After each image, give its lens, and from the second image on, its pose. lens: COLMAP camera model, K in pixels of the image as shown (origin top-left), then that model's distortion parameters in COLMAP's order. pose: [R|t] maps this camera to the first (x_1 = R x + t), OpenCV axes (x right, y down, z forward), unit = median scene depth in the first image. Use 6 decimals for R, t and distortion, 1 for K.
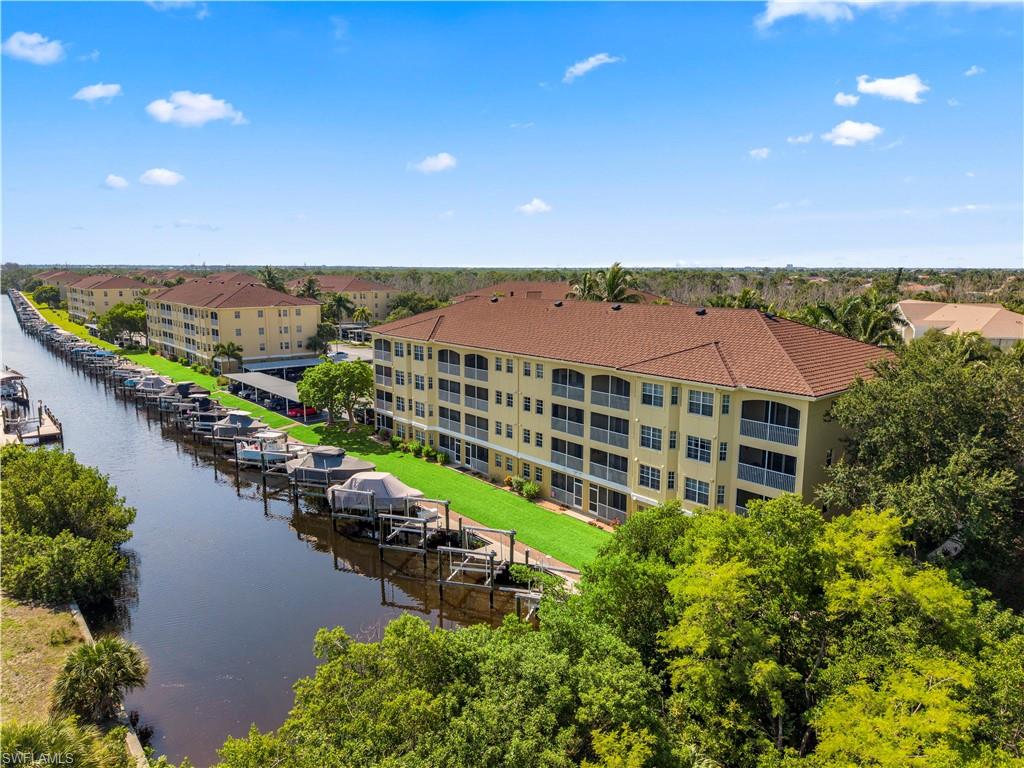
lens RADIAL K [[687.5, 0, 512.0], [0, 687.5, 384.0], [0, 0, 1]] dist [0.030342, -0.040034]
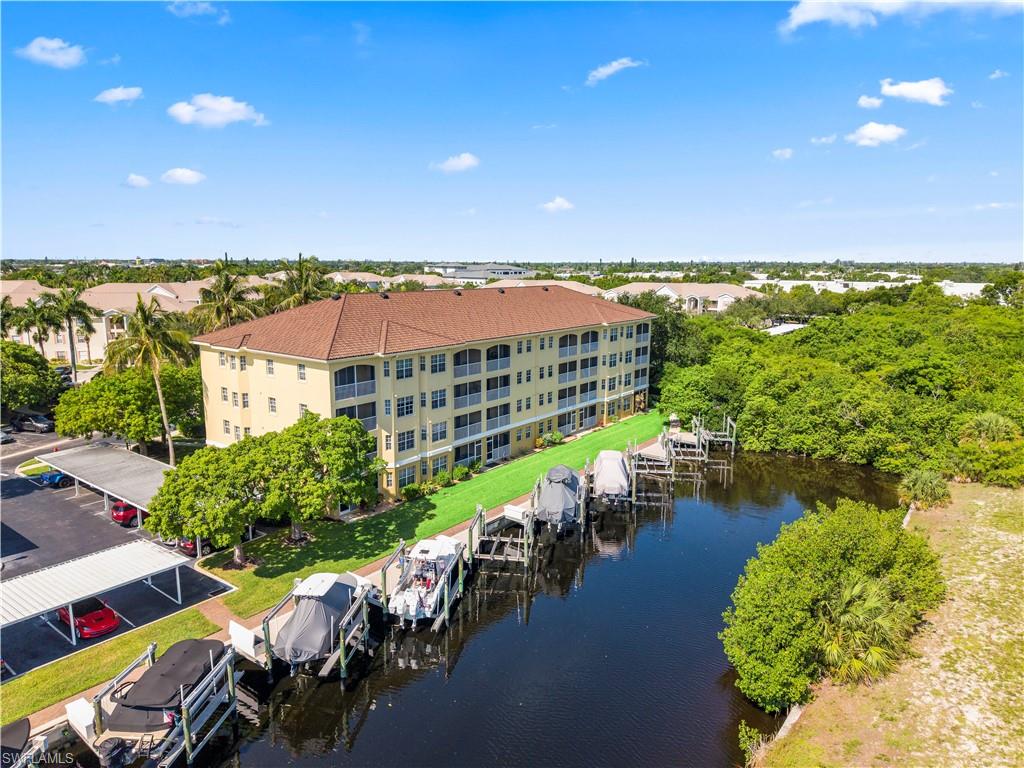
lens RADIAL K [[683.3, 0, 512.0], [0, 683.3, 384.0], [0, 0, 1]] dist [0.007019, 0.001678]
pose [[-0.200463, -0.193132, 0.960476, -1.110233], [0.150155, 0.962737, 0.224926, -0.227126], [-0.968126, 0.189309, -0.163993, 1.236862]]
